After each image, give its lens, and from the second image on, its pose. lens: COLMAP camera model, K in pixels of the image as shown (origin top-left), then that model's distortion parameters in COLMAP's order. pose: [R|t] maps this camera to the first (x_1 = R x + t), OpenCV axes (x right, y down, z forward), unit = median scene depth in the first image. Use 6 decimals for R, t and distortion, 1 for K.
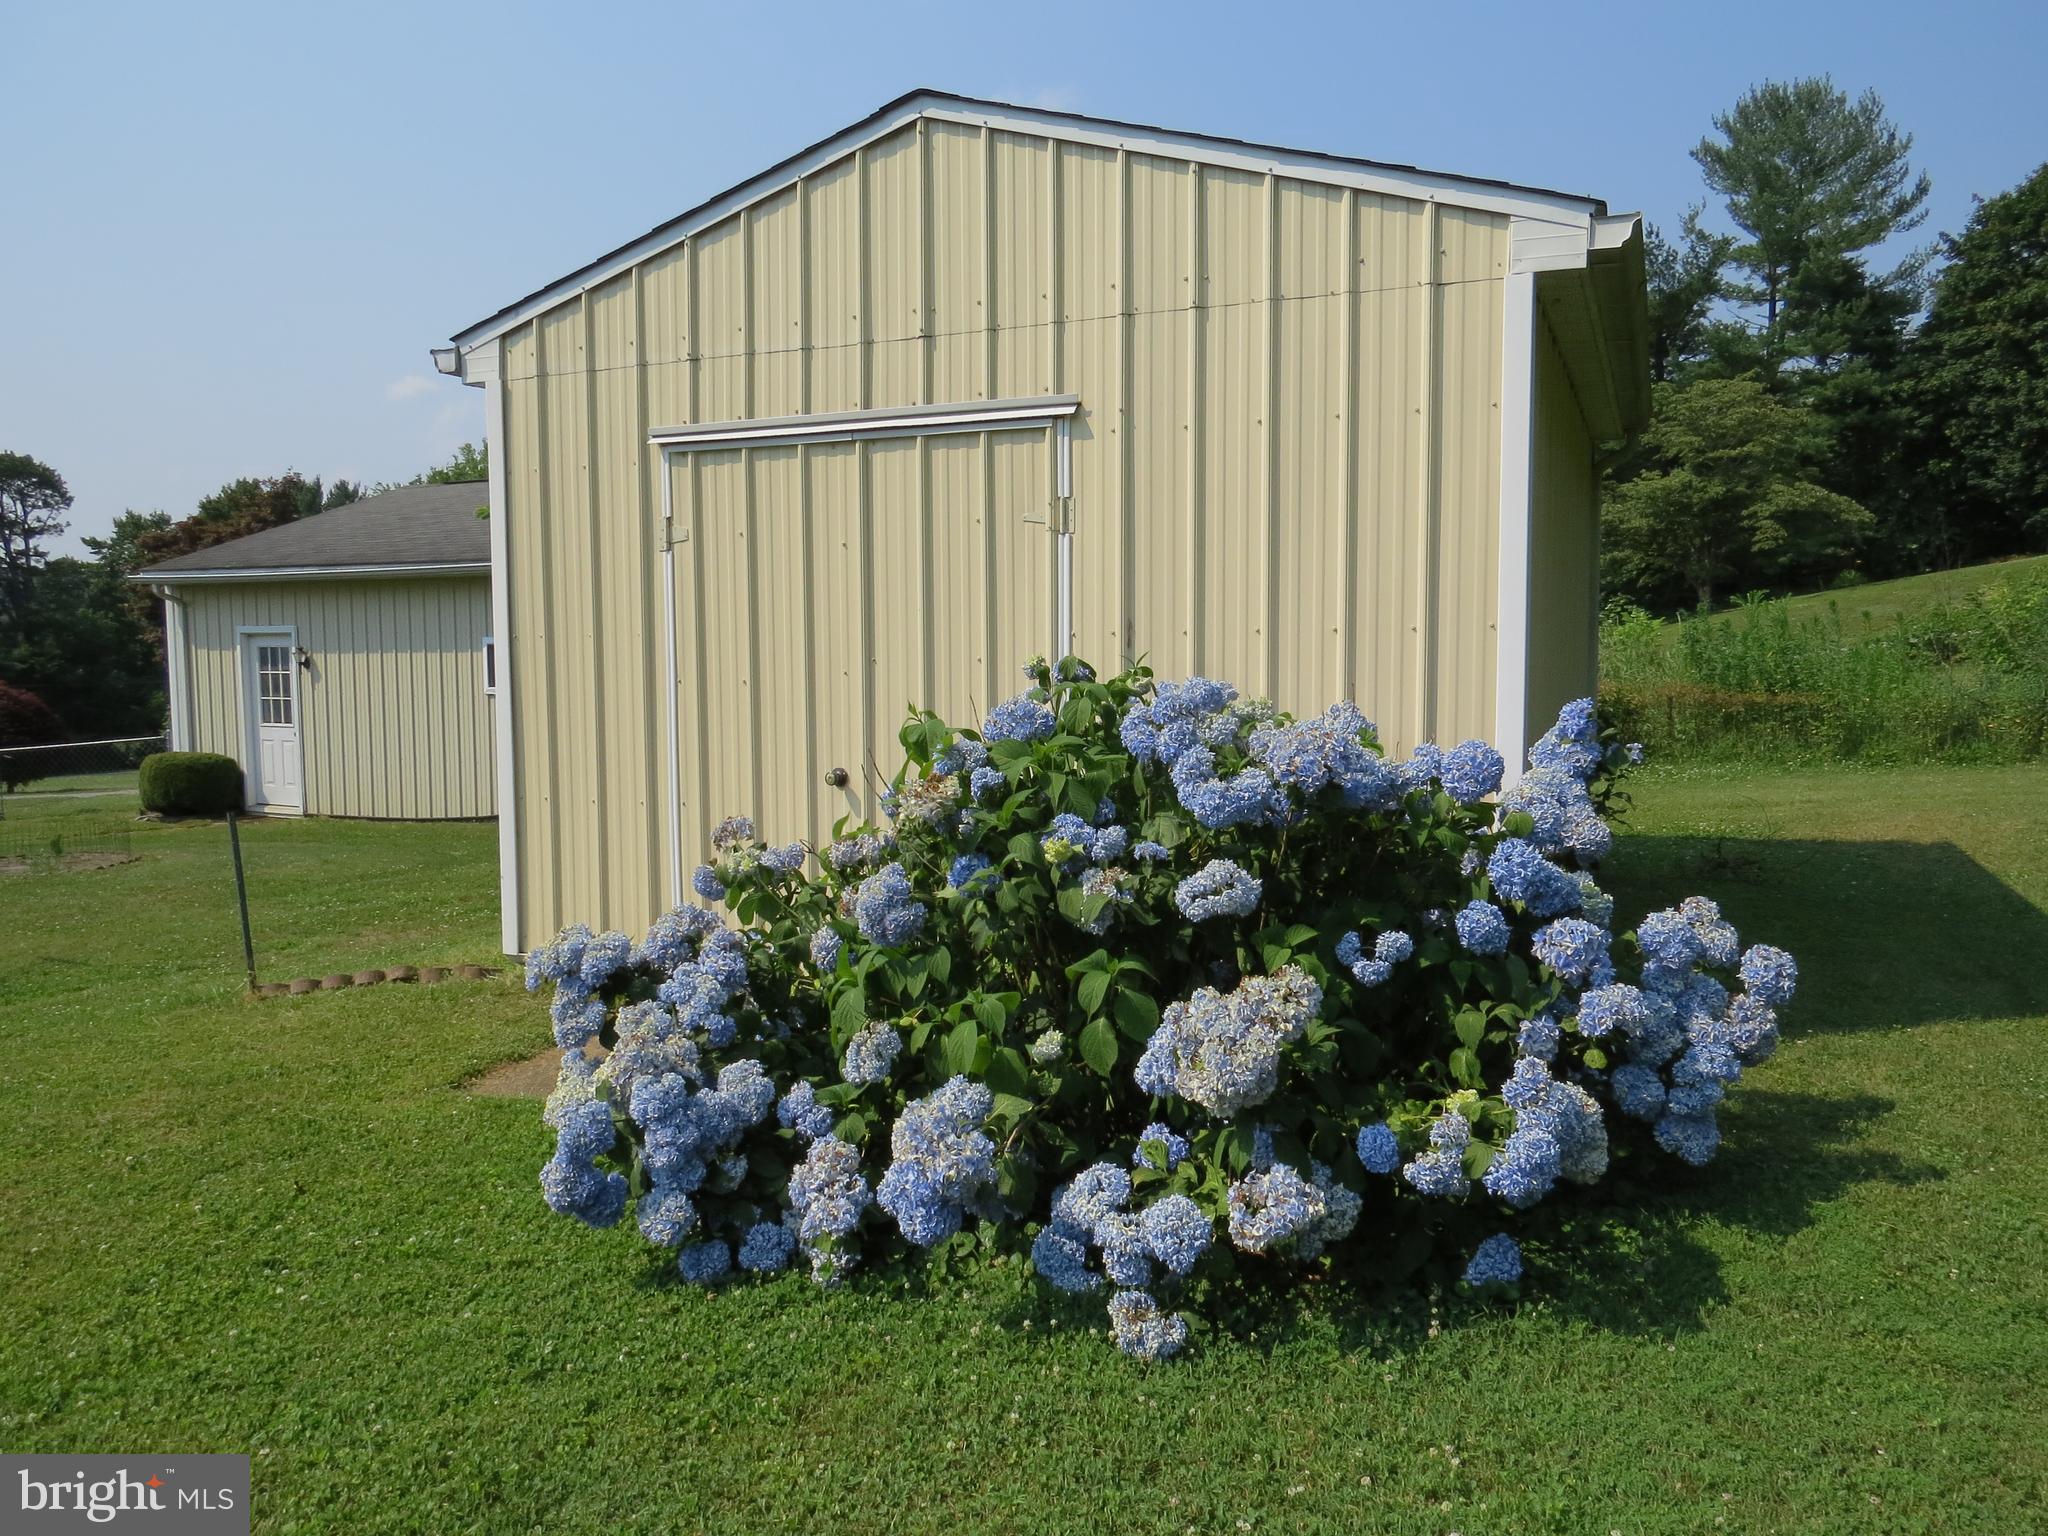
lens RADIAL K [[1440.1, 0, 1035.4], [0, 1440.1, 770.4], [0, 0, 1]] dist [-0.027278, 0.014046]
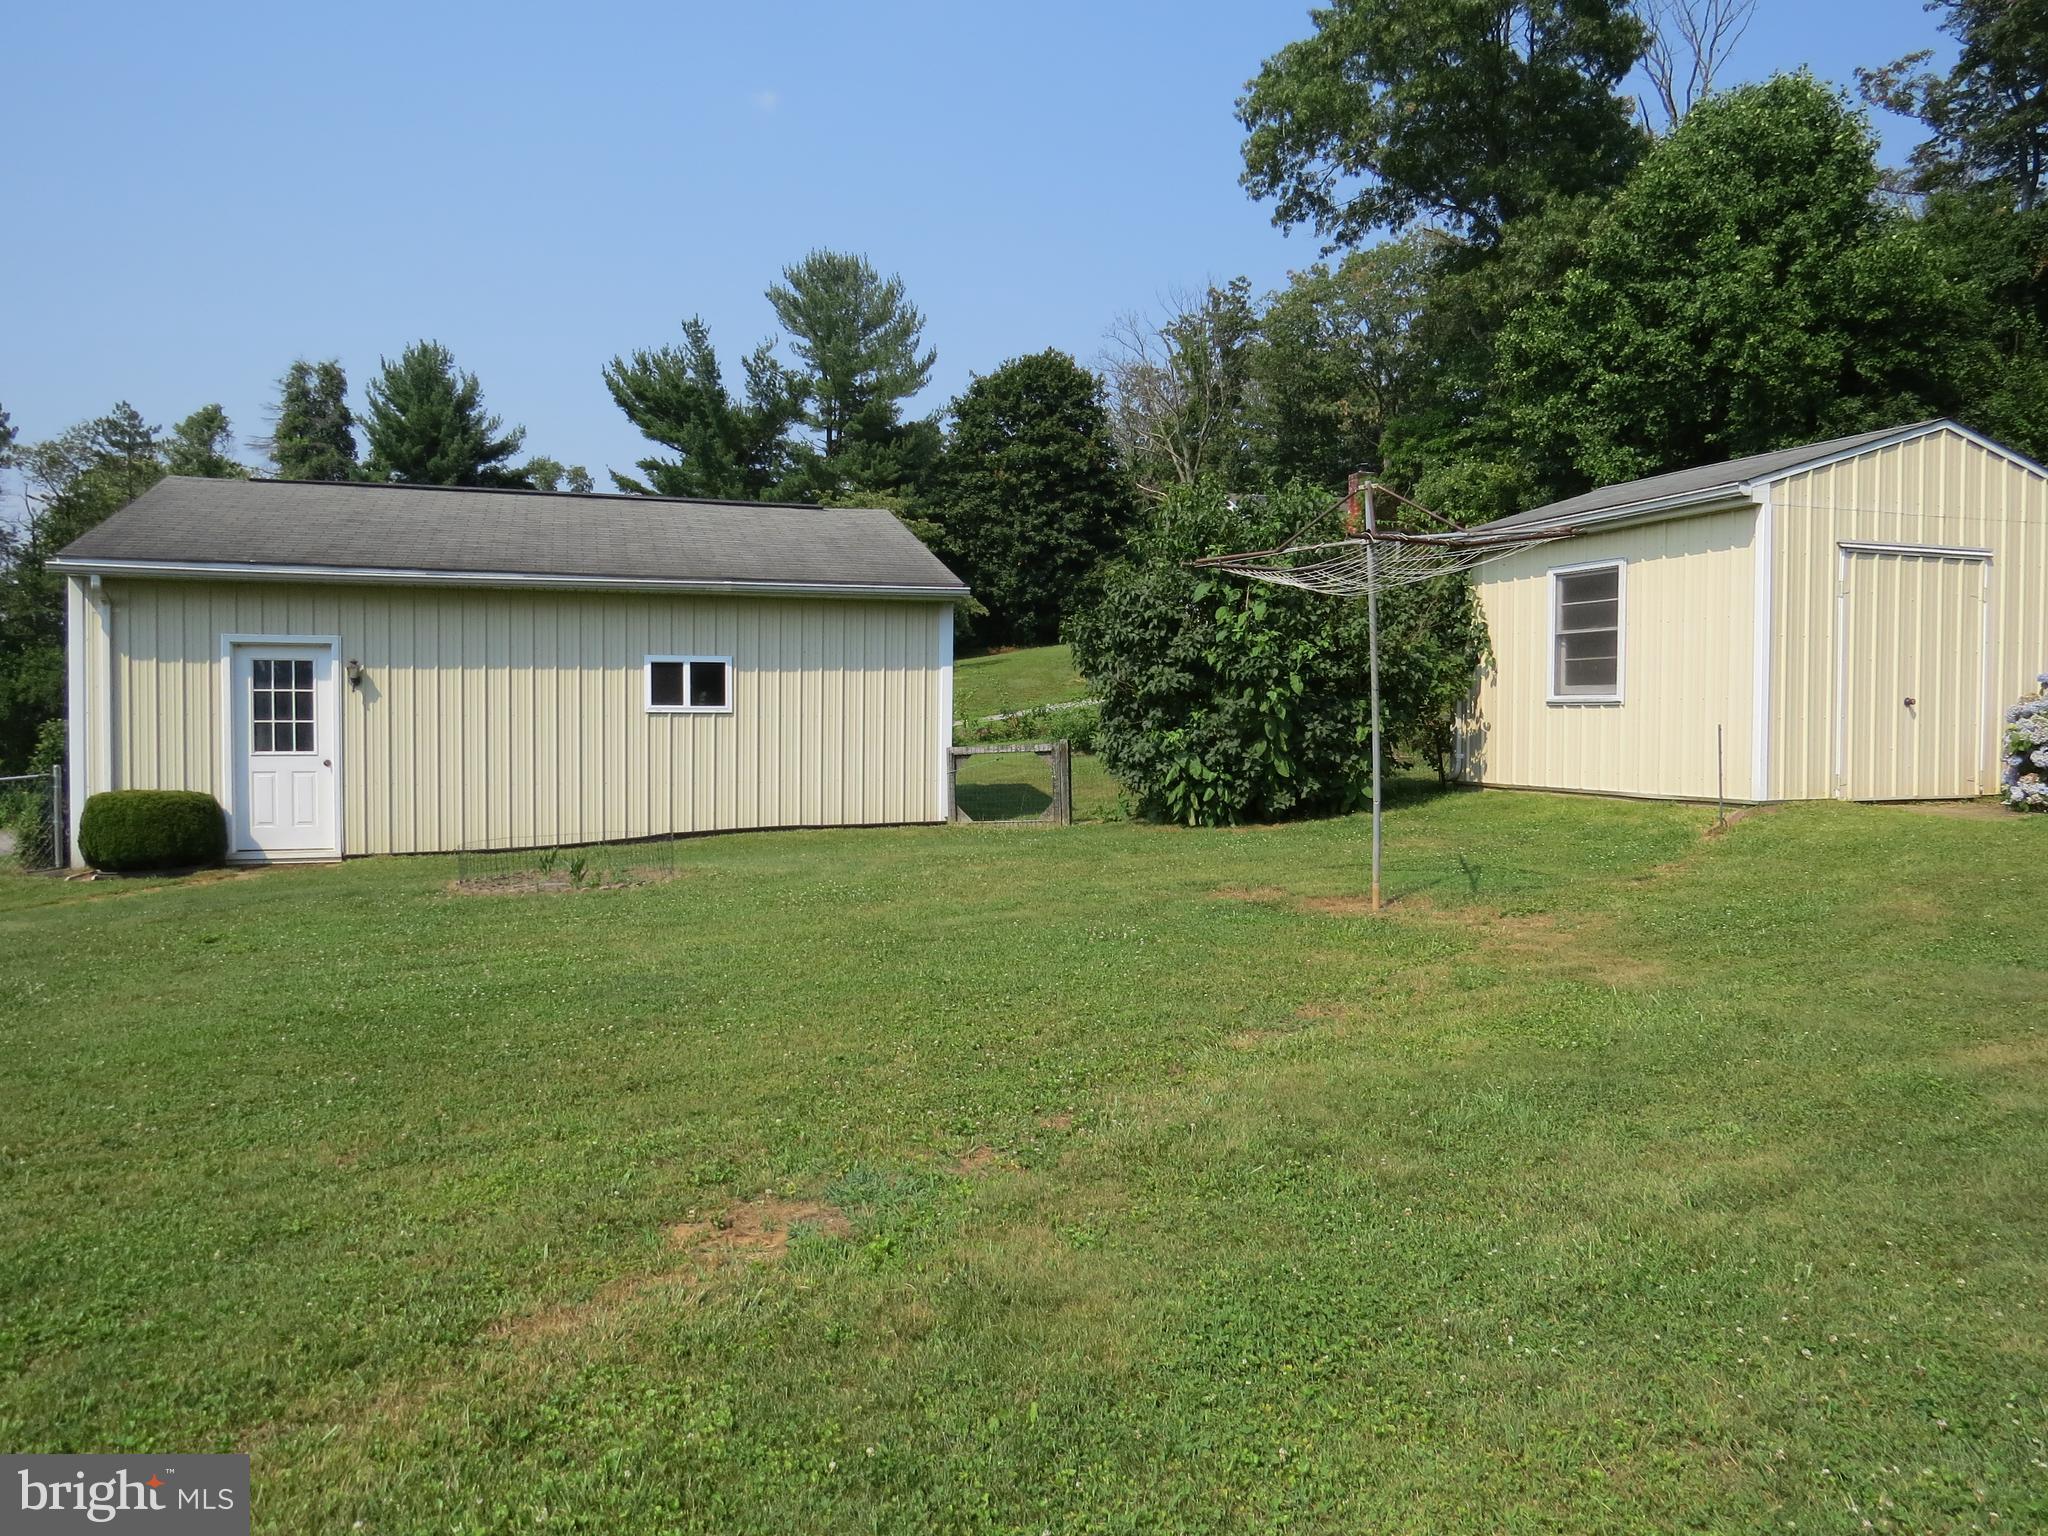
lens RADIAL K [[1440.1, 0, 1005.9], [0, 1440.1, 771.7], [0, 0, 1]] dist [-0.027278, 0.014046]
pose [[0.734200, -0.019167, 0.678663, -0.237395], [0.055891, 0.997915, -0.032281, 0.008954], [-0.676629, 0.061632, 0.733740, 0.030363]]
